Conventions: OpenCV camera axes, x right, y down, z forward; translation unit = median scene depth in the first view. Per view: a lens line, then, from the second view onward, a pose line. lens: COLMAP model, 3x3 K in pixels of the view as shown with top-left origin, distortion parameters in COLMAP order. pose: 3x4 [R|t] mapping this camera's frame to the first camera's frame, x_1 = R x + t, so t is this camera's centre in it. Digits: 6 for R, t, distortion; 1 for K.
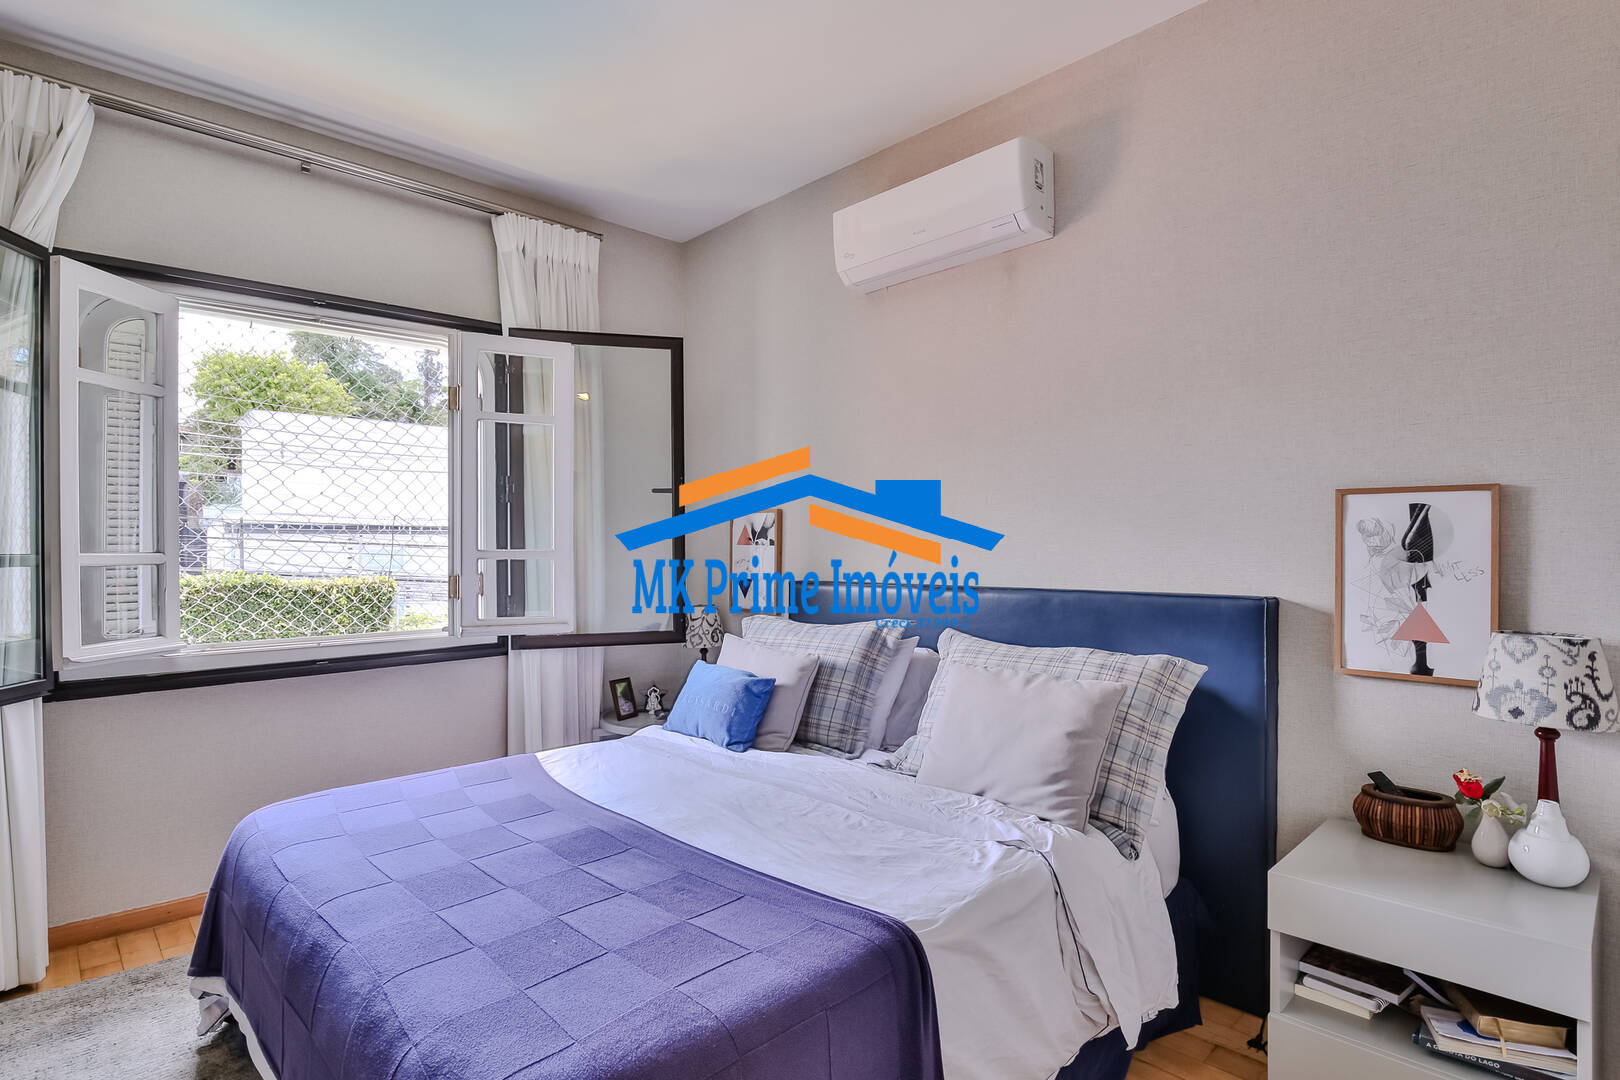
lens RADIAL K [[812.3, 0, 751.0], [0, 812.3, 542.3], [0, 0, 1]] dist [-0.029195, 0.001170]
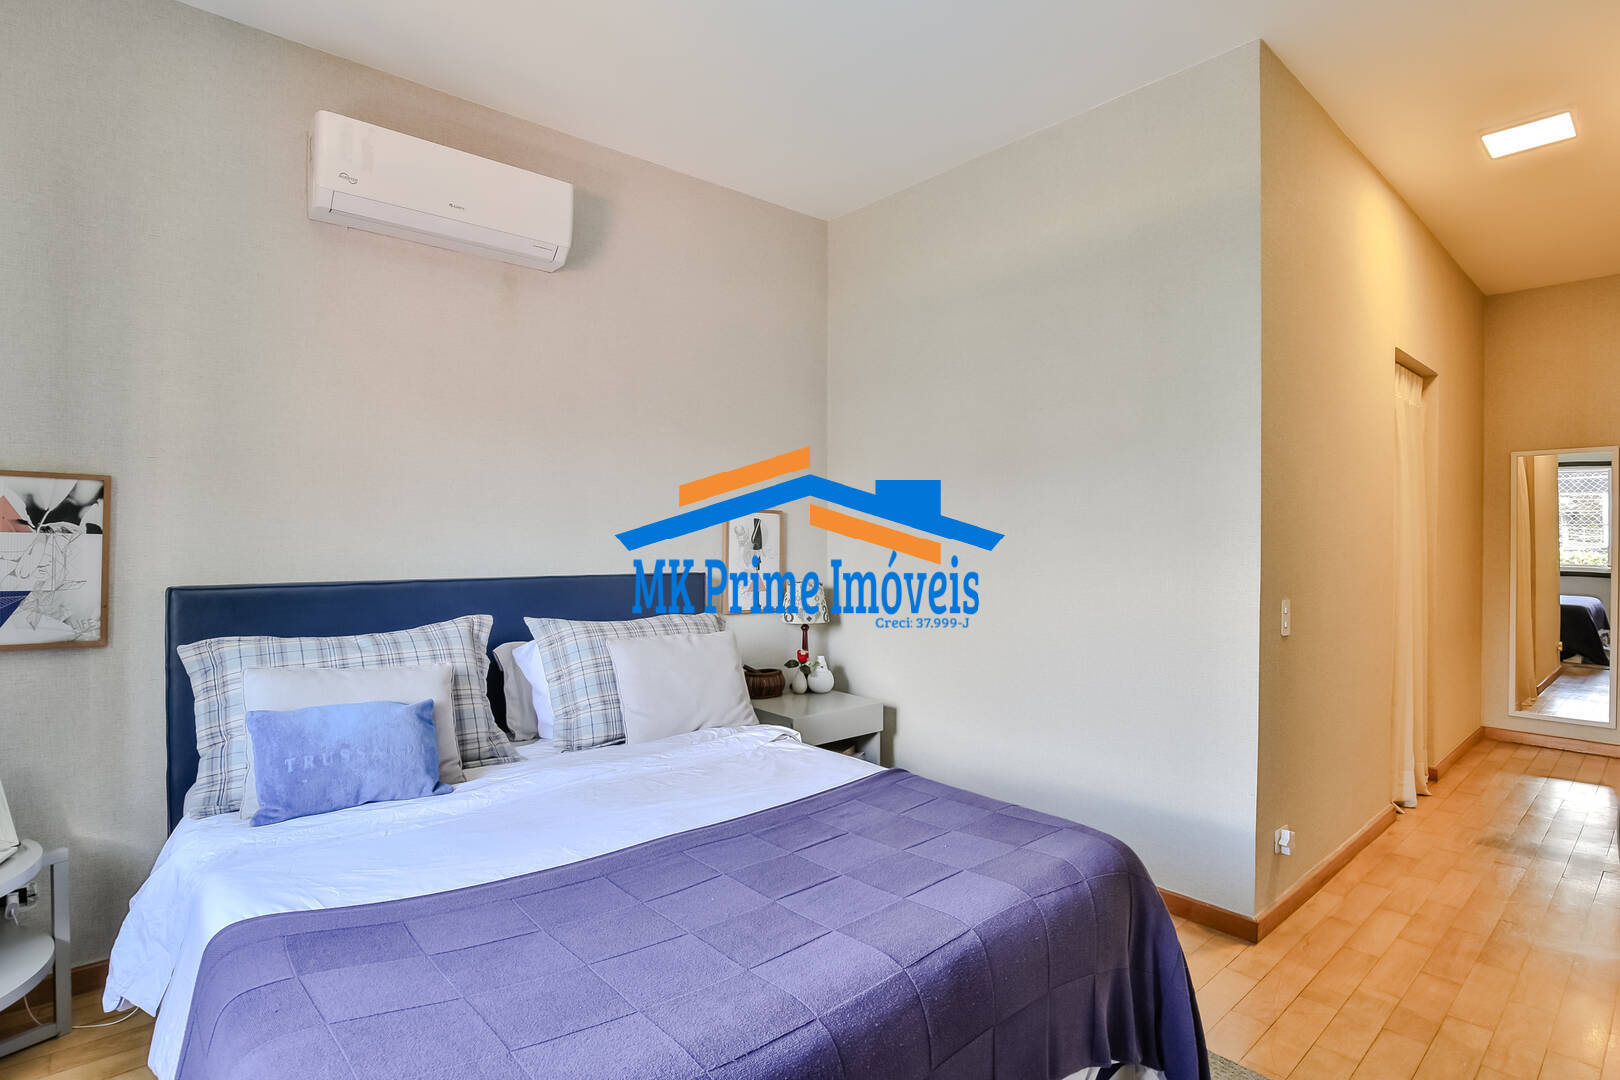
lens RADIAL K [[842.5, 0, 810.0], [0, 842.5, 540.0], [0, 0, 1]] dist [0.001534, 0.000371]
pose [[0.003377, -0.003282, 0.999989, -0.873745], [-0.018626, 0.999821, 0.003344, -0.005273], [-0.999821, -0.018637, 0.003316, 0.649063]]
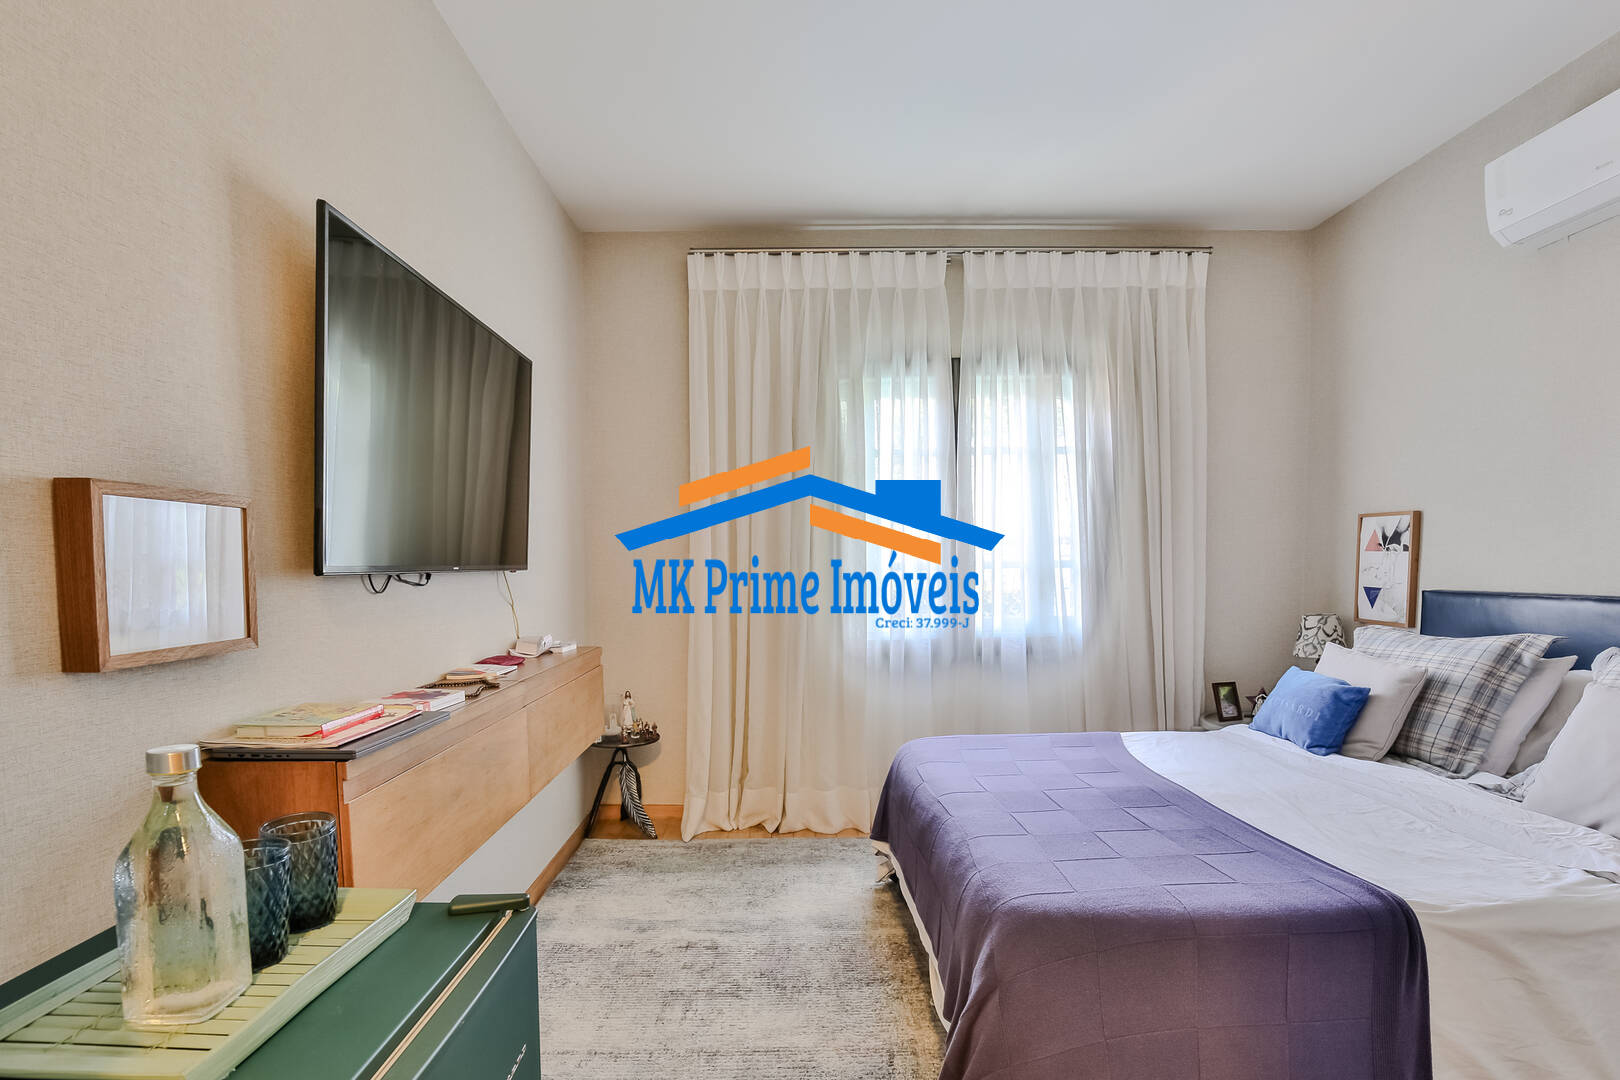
lens RADIAL K [[842.5, 0, 810.0], [0, 842.5, 540.0], [0, 0, 1]] dist [0.001534, 0.000371]
pose [[0.760531, -0.023468, -0.648877, 0.187177], [0.014837, 0.999714, -0.018767, -0.001309], [0.649132, 0.004646, 0.760662, -0.217675]]
